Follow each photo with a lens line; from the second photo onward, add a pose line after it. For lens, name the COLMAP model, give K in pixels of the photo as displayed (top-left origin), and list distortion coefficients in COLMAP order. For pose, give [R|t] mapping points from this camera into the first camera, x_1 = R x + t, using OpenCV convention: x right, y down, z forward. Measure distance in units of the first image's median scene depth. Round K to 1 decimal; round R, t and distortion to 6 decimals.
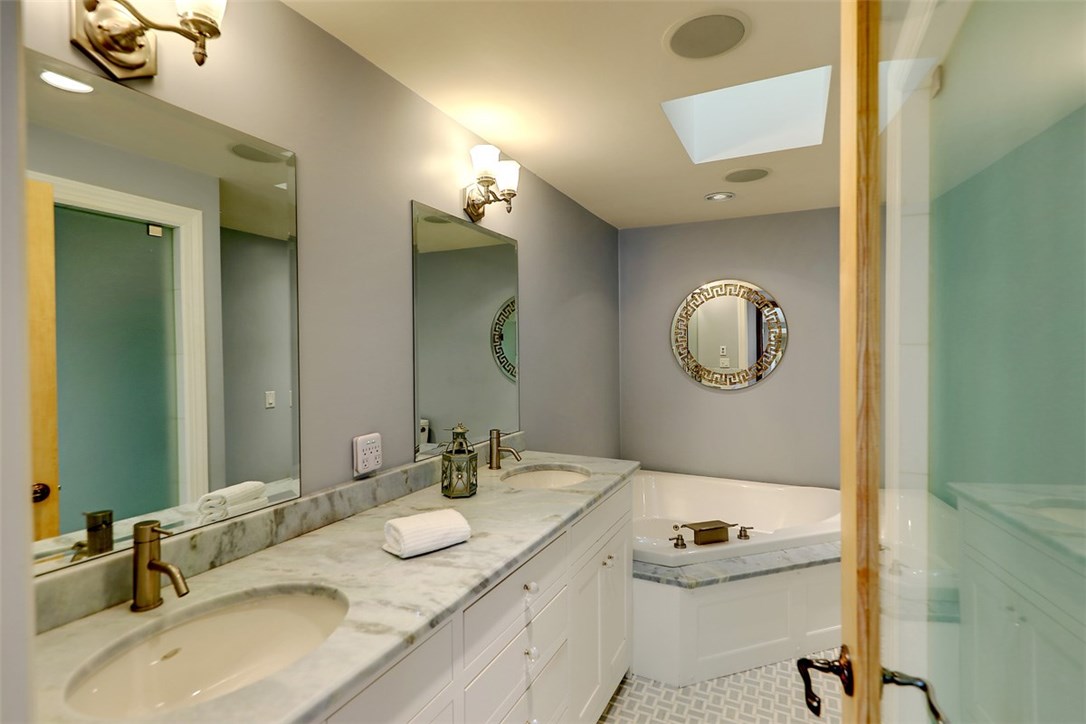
lens RADIAL K [[507.5, 0, 543.0], [0, 507.5, 362.0], [0, 0, 1]] dist [-0.000272, -0.000039]
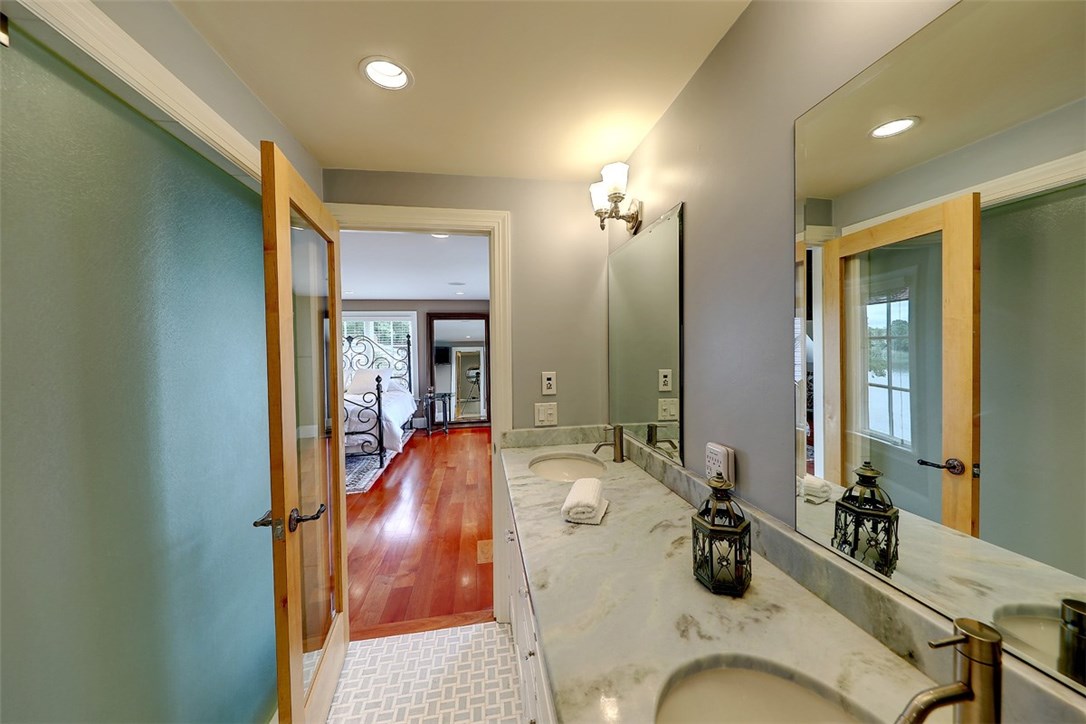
lens RADIAL K [[398.9, 0, 548.3], [0, 398.9, 354.7], [0, 0, 1]] dist [0.000900, 0.000019]
pose [[-0.815037, 0.029223, -0.578671, 0.376193], [0.008465, 0.999221, 0.038538, -0.060000], [0.579347, 0.026511, -0.814650, 1.602248]]
